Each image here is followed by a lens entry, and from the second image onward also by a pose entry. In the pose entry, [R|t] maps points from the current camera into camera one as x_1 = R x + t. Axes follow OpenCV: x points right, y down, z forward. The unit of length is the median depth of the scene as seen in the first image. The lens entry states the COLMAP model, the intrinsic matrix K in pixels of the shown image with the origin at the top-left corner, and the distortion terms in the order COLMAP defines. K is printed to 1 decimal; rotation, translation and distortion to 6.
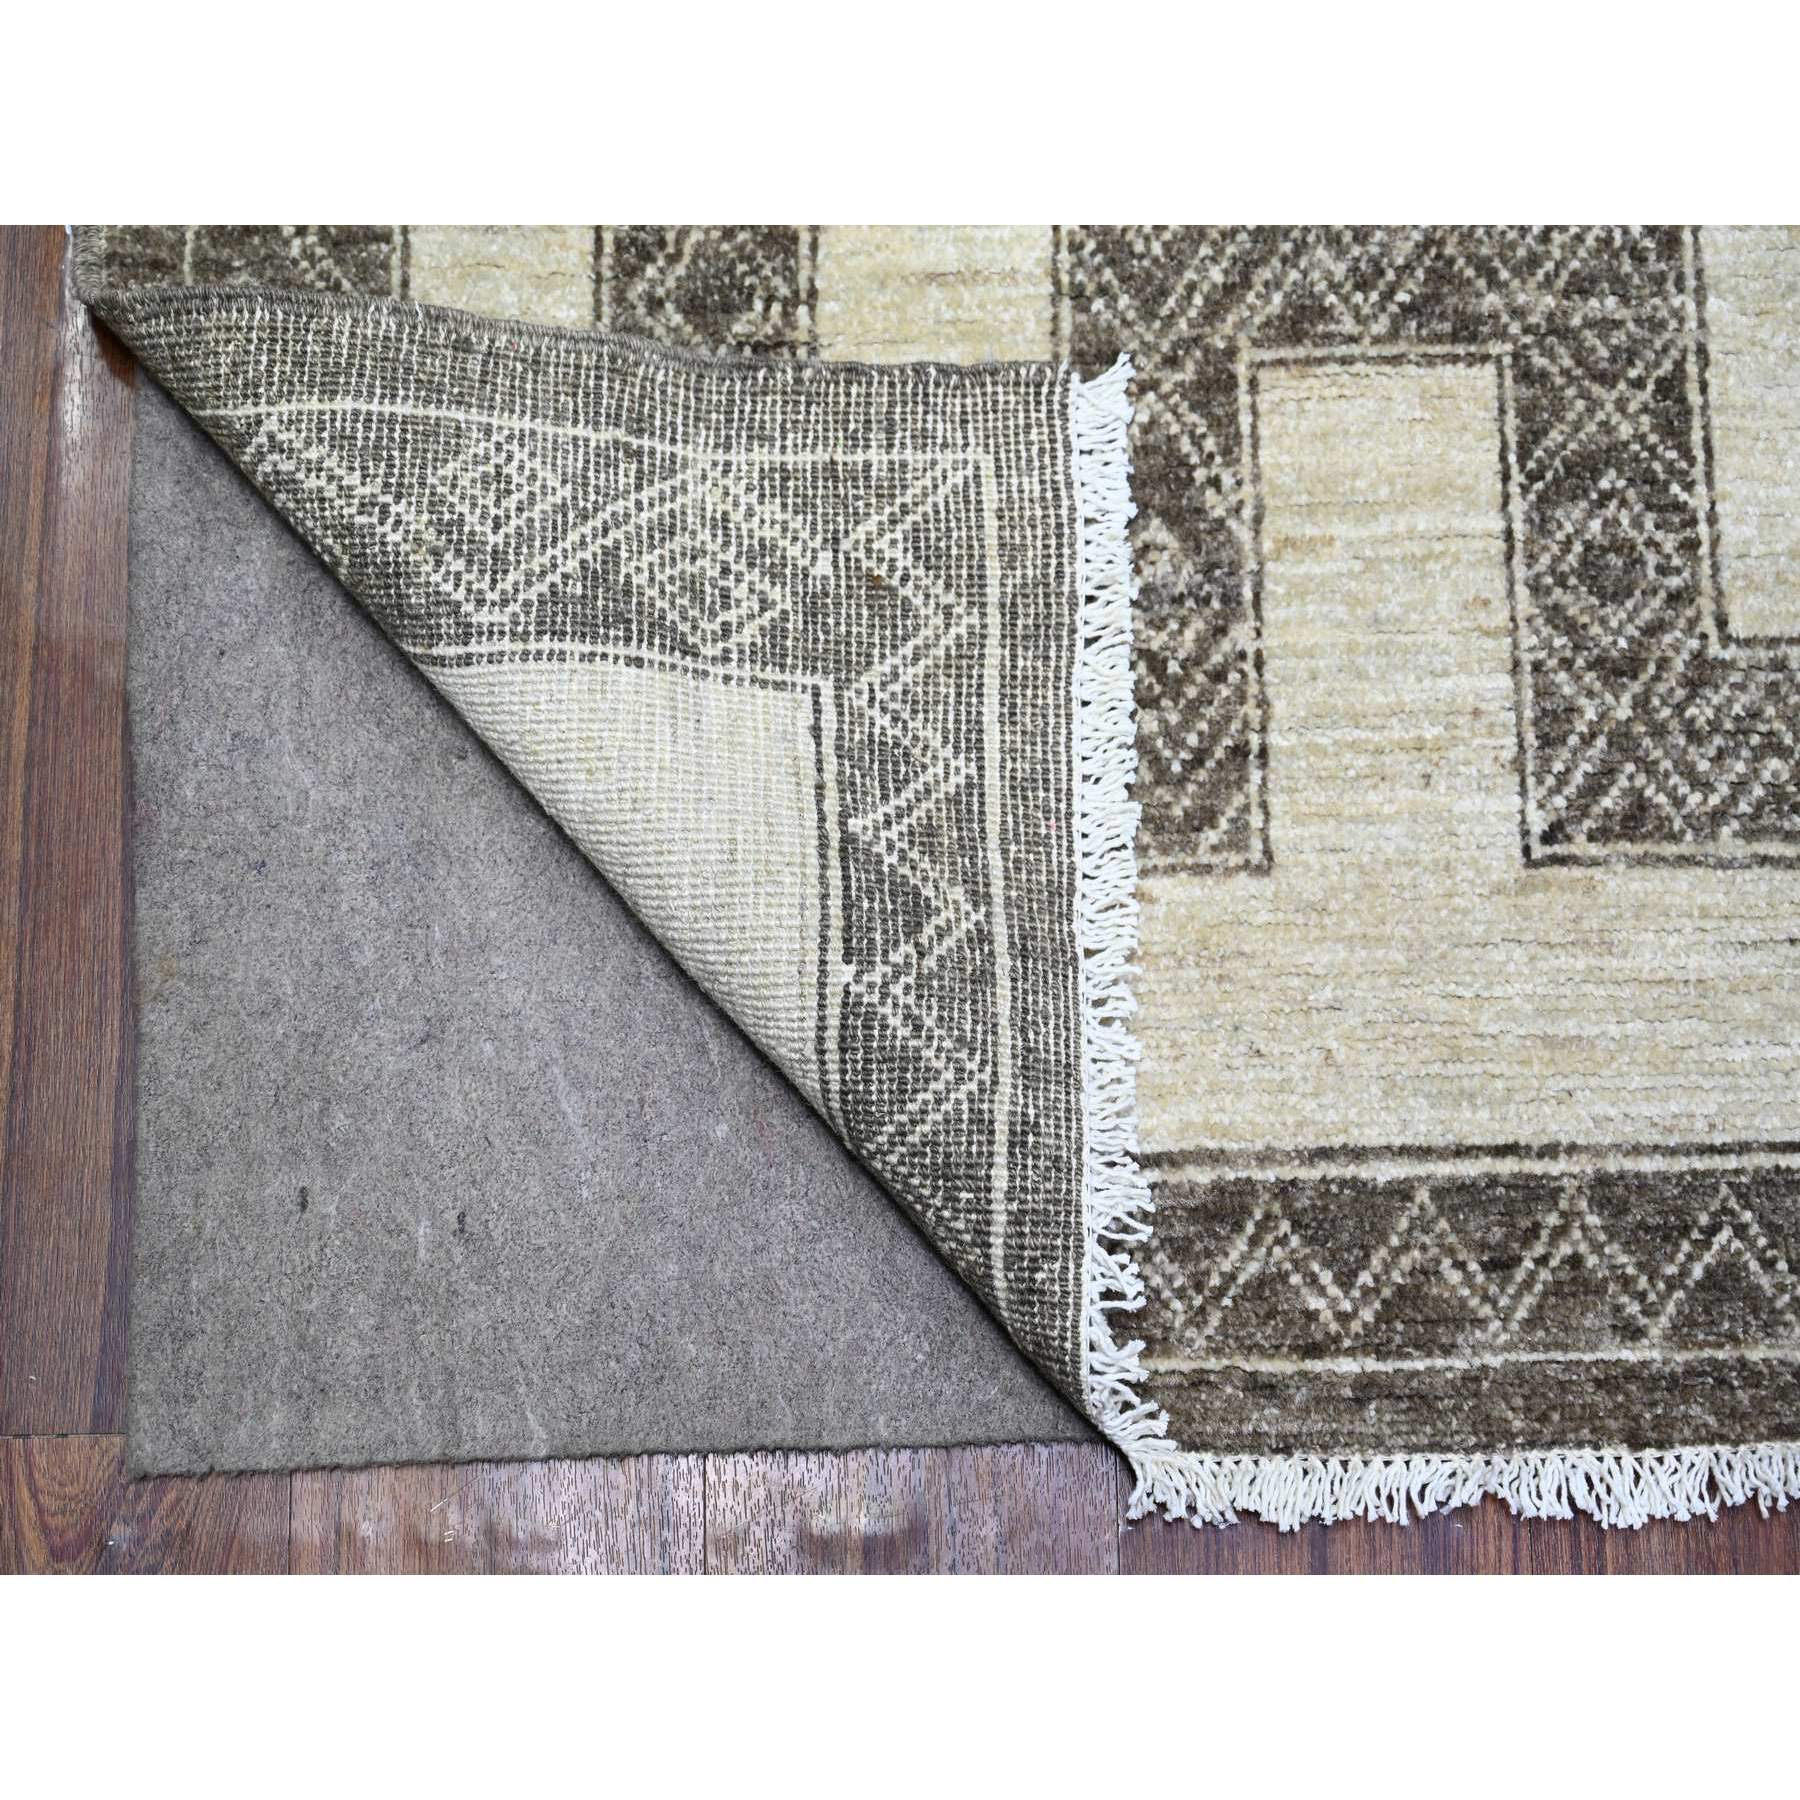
lens RADIAL K [[4370.3, 0, 900.0], [0, 4370.3, 900.0], [0, 0, 1]] dist [-0.123736, -0.811684]
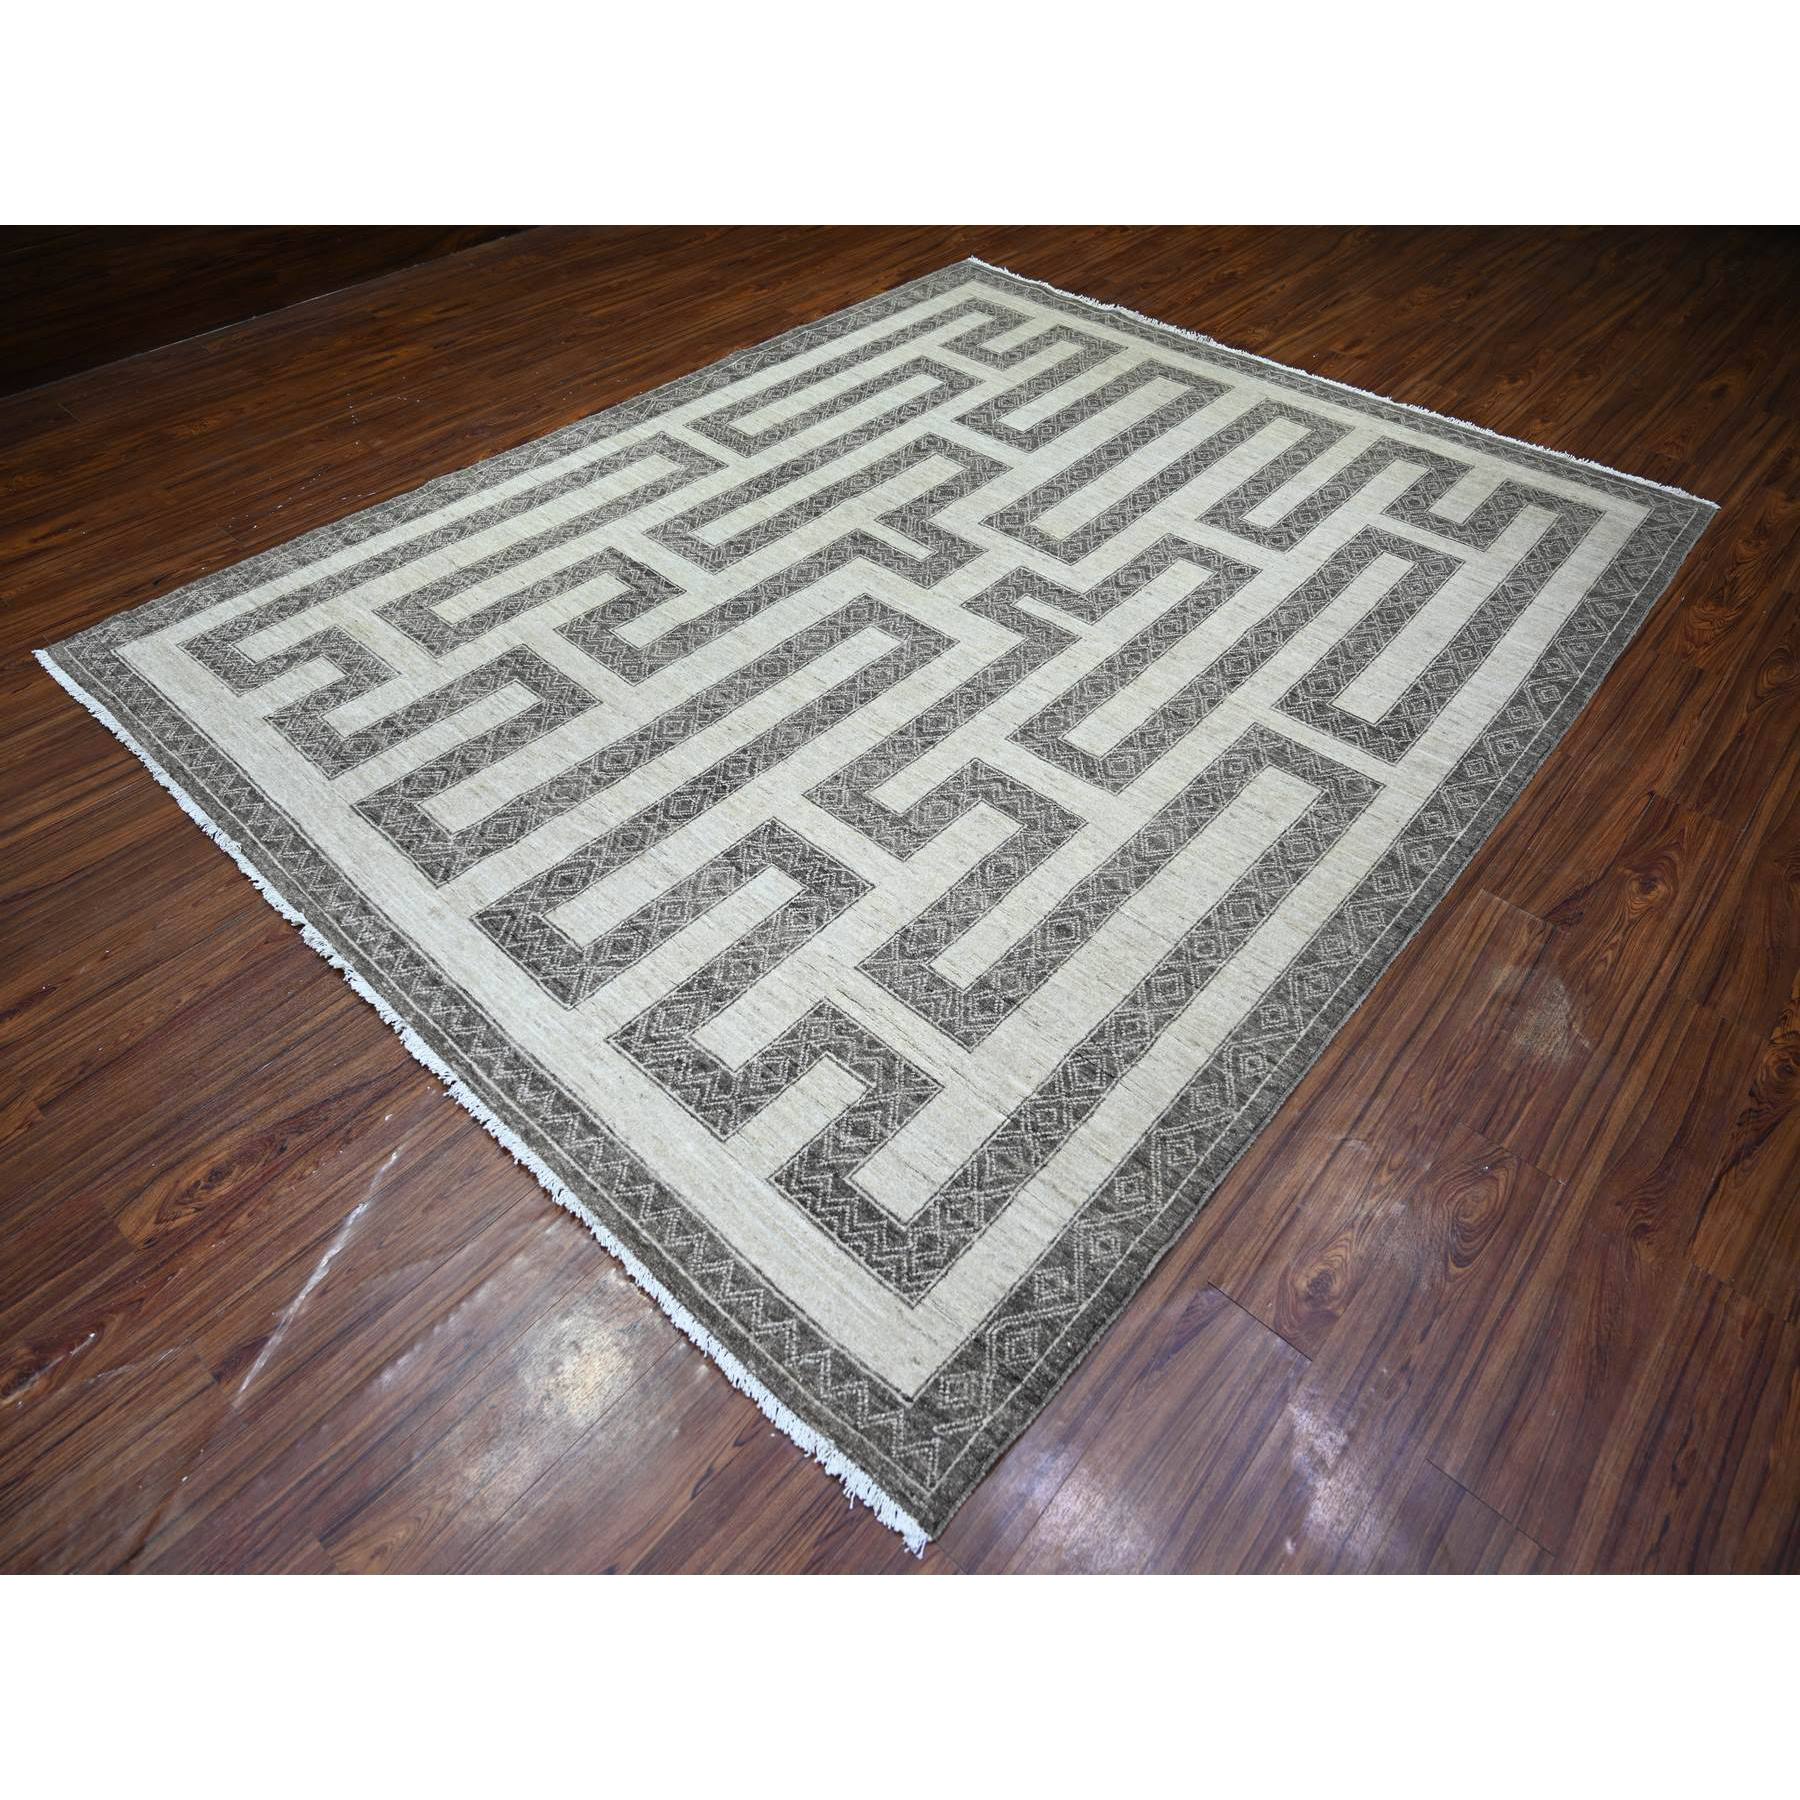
lens RADIAL K [[1067.7, 0, 900.0], [0, 1067.7, 900.0], [0, 0, 1]] dist [-0.009771, 0.001416]
pose [[0.739018, 0.510226, -0.439911, 1.553014], [-0.651517, 0.707422, -0.274007, -0.000967], [0.171397, 0.489106, 0.855219, 0.044320]]
